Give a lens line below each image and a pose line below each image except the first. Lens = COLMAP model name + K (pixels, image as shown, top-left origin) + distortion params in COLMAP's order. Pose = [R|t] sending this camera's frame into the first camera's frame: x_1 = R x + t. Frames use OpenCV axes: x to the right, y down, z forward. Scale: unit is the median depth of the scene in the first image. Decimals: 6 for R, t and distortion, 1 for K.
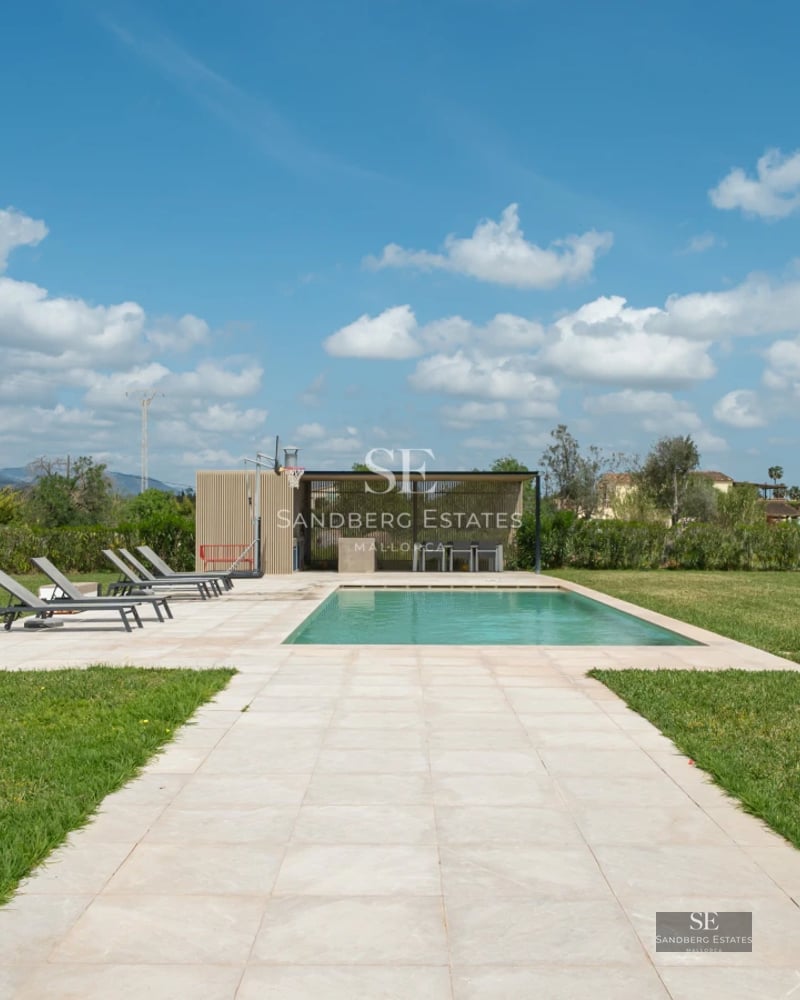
lens RADIAL K [[1242.3, 0, 400.0], [0, 1242.3, 500.0], [0, 0, 1]] dist [0.000710, -0.001432]
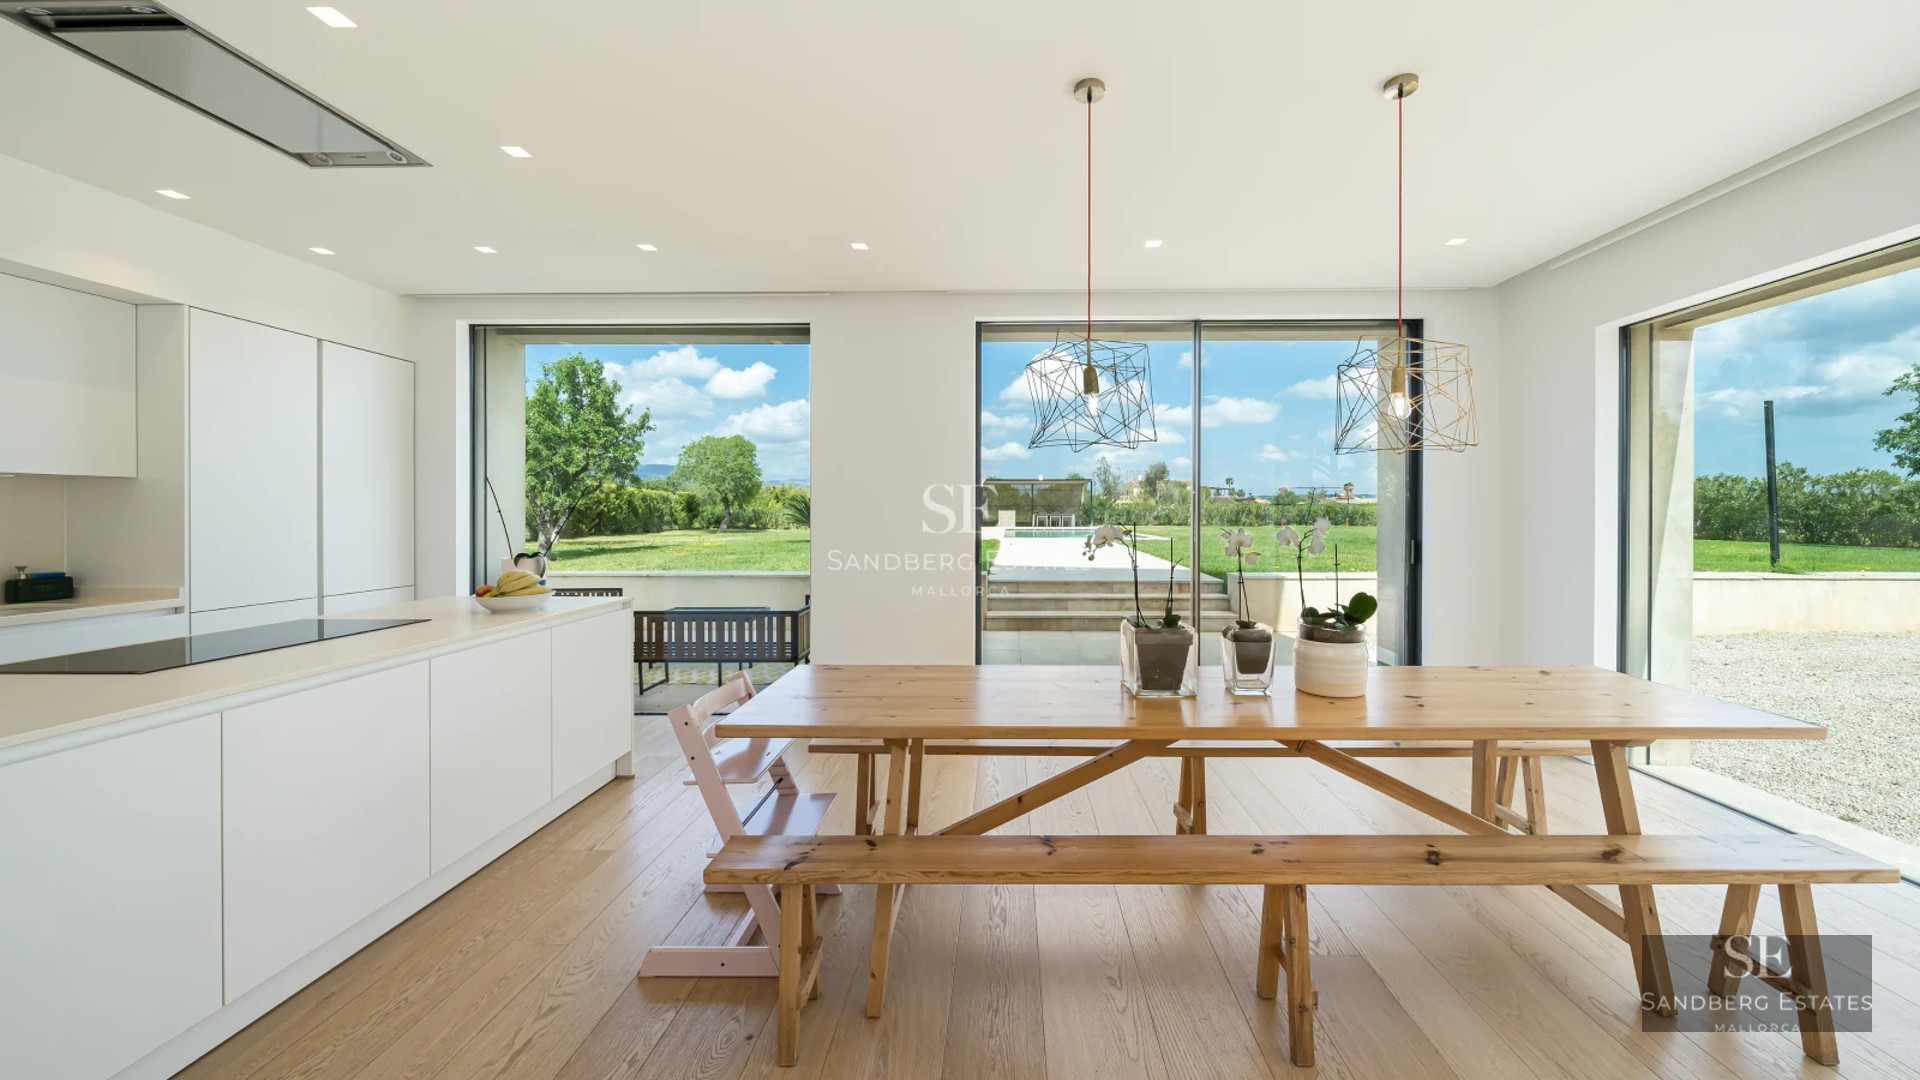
lens RADIAL K [[1341.2, 0, 960.0], [0, 1341.2, 540.0], [0, 0, 1]] dist [0.000375, -0.000124]
pose [[0.999882, -0.004674, 0.014654, -0.138168], [0.004462, 0.999886, 0.014459, 0.043942], [-0.014720, -0.014392, 0.999788, -1.207472]]
